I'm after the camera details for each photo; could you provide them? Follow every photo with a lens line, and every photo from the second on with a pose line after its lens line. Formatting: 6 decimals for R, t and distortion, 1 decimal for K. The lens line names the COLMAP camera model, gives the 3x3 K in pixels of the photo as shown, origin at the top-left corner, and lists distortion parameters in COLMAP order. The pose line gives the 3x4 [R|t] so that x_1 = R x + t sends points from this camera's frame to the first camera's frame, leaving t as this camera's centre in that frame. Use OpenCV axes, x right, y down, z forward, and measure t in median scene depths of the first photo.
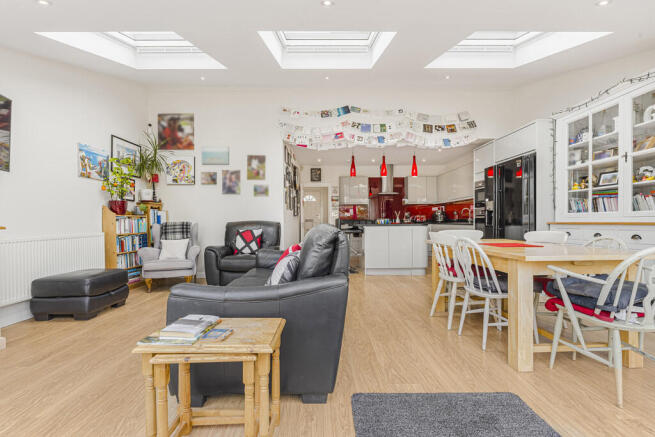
lens RADIAL K [[292.2, 0, 328.1], [0, 292.2, 221.8], [0, 0, 1]] dist [-0.001106, 0.000324]
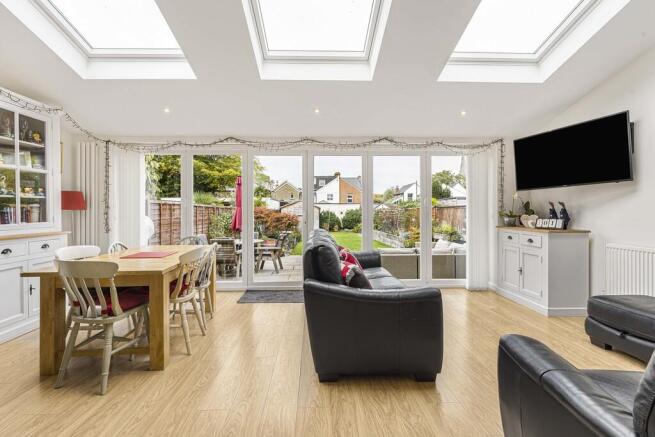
lens RADIAL K [[288.8, 0, 326.9], [0, 288.8, 215.6], [0, 0, 1]] dist [-0.000110, 0.000044]
pose [[-0.999397, 0.007032, -0.034004, 0.003638], [0.007156, 0.999968, -0.003520, -0.047228], [0.033978, -0.003761, -0.999415, 1.941869]]
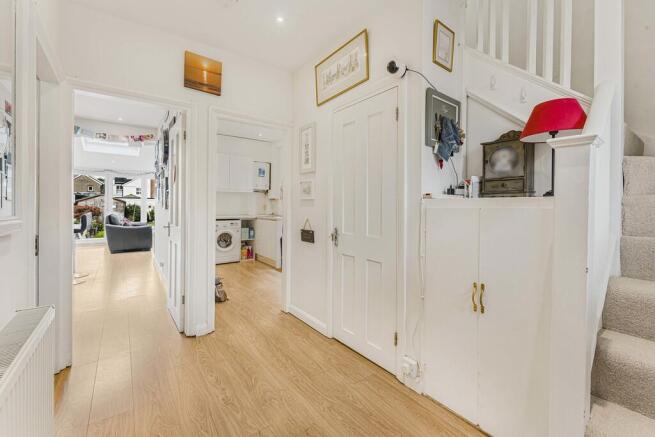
lens RADIAL K [[270.6, 0, 324.5], [0, 270.6, 207.7], [0, 0, 1]] dist [0.001573, -0.000071]
pose [[-0.806983, -0.001334, -0.590573, -0.086908], [0.005395, 0.999939, -0.009630, -0.005230], [0.590550, -0.010957, -0.806927, 3.820220]]
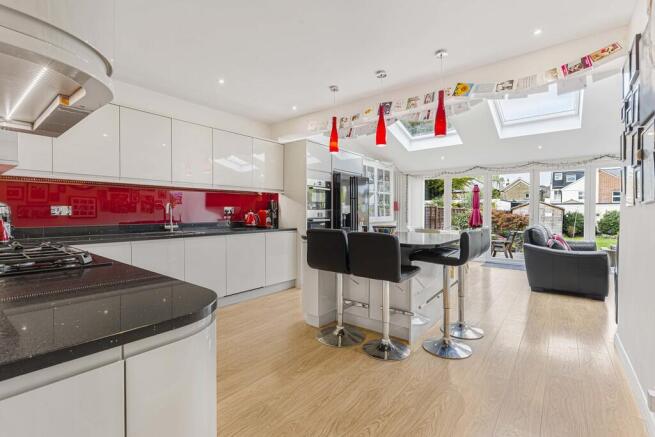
lens RADIAL K [[292.2, 0, 329.7], [0, 292.2, 215.5], [0, 0, 1]] dist [-0.001106, 0.000324]
pose [[-0.776093, -0.004472, 0.630602, -0.119919], [-0.010978, 0.999919, -0.006419, -0.021216], [-0.630523, -0.011905, -0.776079, 2.925729]]
